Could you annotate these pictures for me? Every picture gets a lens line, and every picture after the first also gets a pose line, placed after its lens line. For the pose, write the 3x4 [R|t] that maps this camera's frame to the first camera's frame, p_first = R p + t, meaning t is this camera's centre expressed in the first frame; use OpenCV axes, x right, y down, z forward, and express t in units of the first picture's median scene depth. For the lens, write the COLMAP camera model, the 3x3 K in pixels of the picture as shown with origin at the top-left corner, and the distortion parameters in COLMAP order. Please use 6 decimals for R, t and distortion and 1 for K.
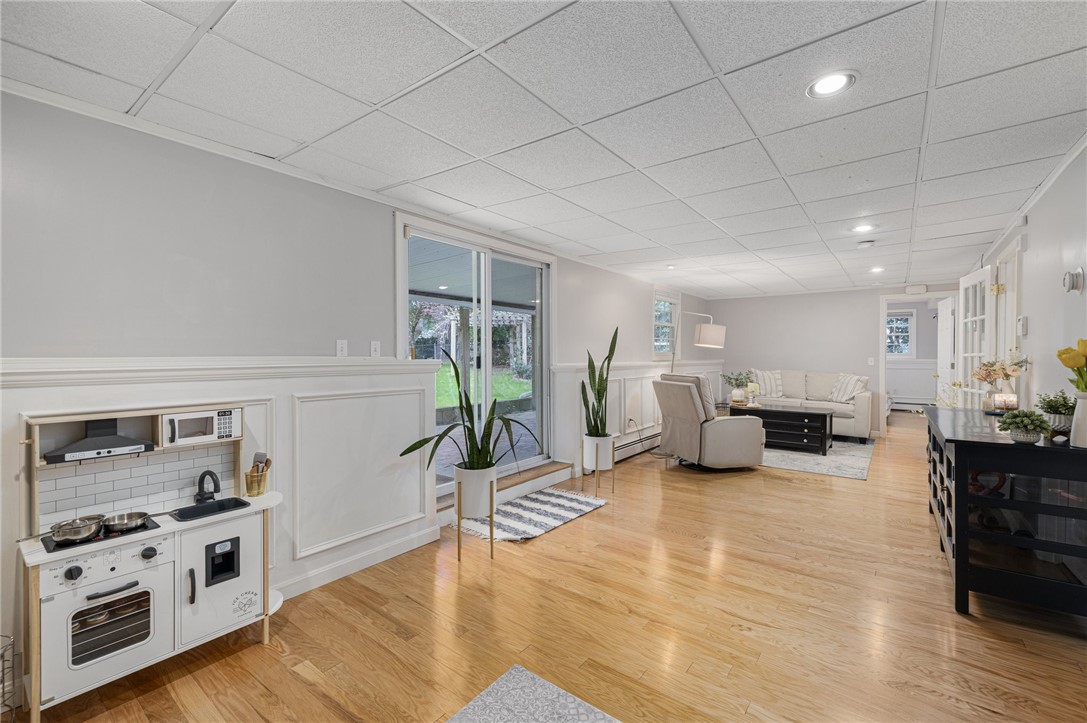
lens RADIAL K [[462.6, 0, 544.3], [0, 462.6, 361.3], [0, 0, 1]] dist [0.002269, 0.000541]
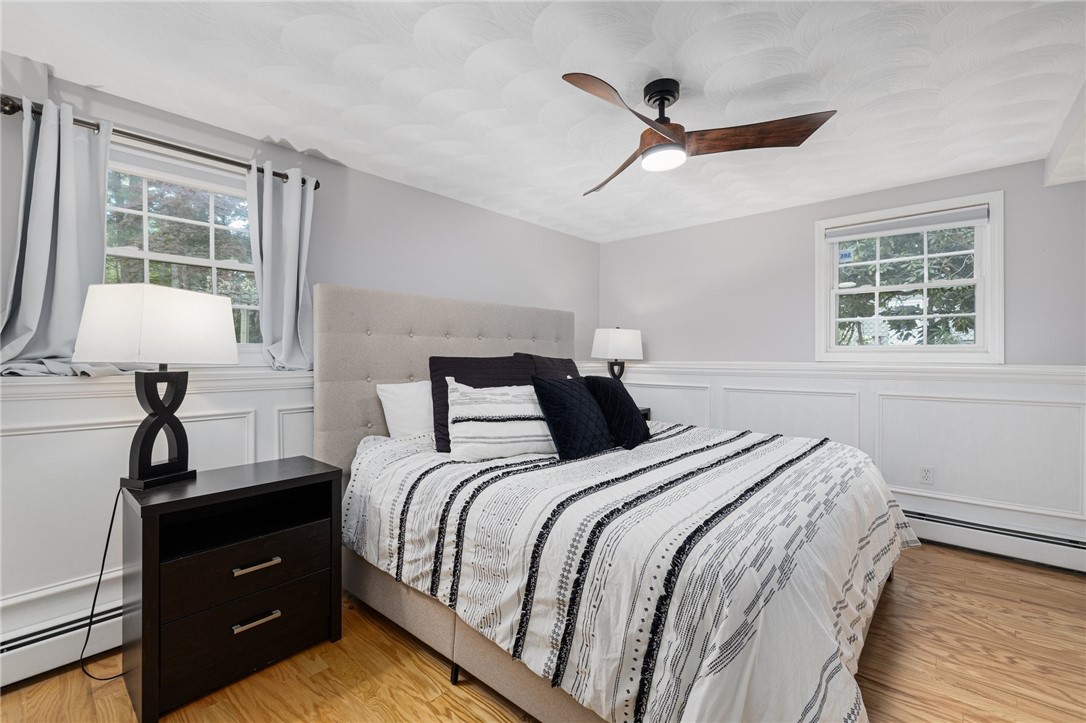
lens RADIAL K [[462.2, 0, 546.8], [0, 462.2, 359.9], [0, 0, 1]] dist [0.002269, 0.000541]
pose [[0.997723, -0.002873, -0.067391, 0.745813], [0.002535, 0.999984, -0.005096, -0.010330], [0.067405, 0.004914, 0.997714, 0.959840]]
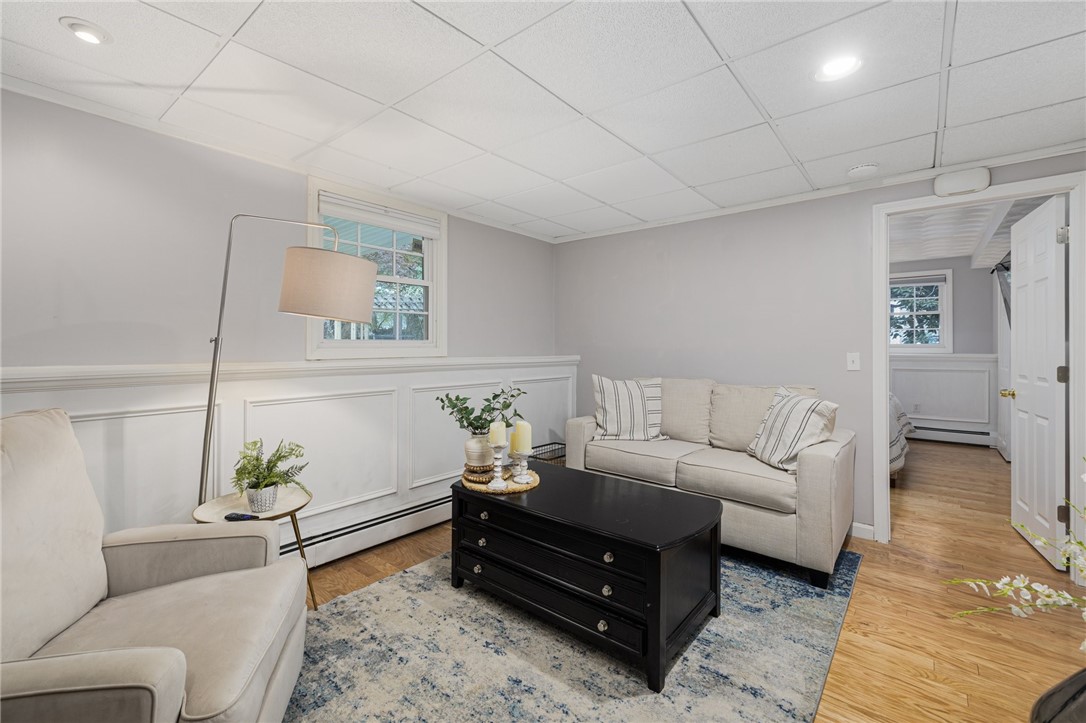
lens RADIAL K [[462.2, 0, 539.0], [0, 462.2, 350.1], [0, 0, 1]] dist [0.002269, 0.000541]
pose [[0.999134, -0.001780, -0.041564, 0.412410], [0.001309, 0.999934, -0.011378, -0.004649], [0.041582, 0.011314, 0.999071, 0.533571]]
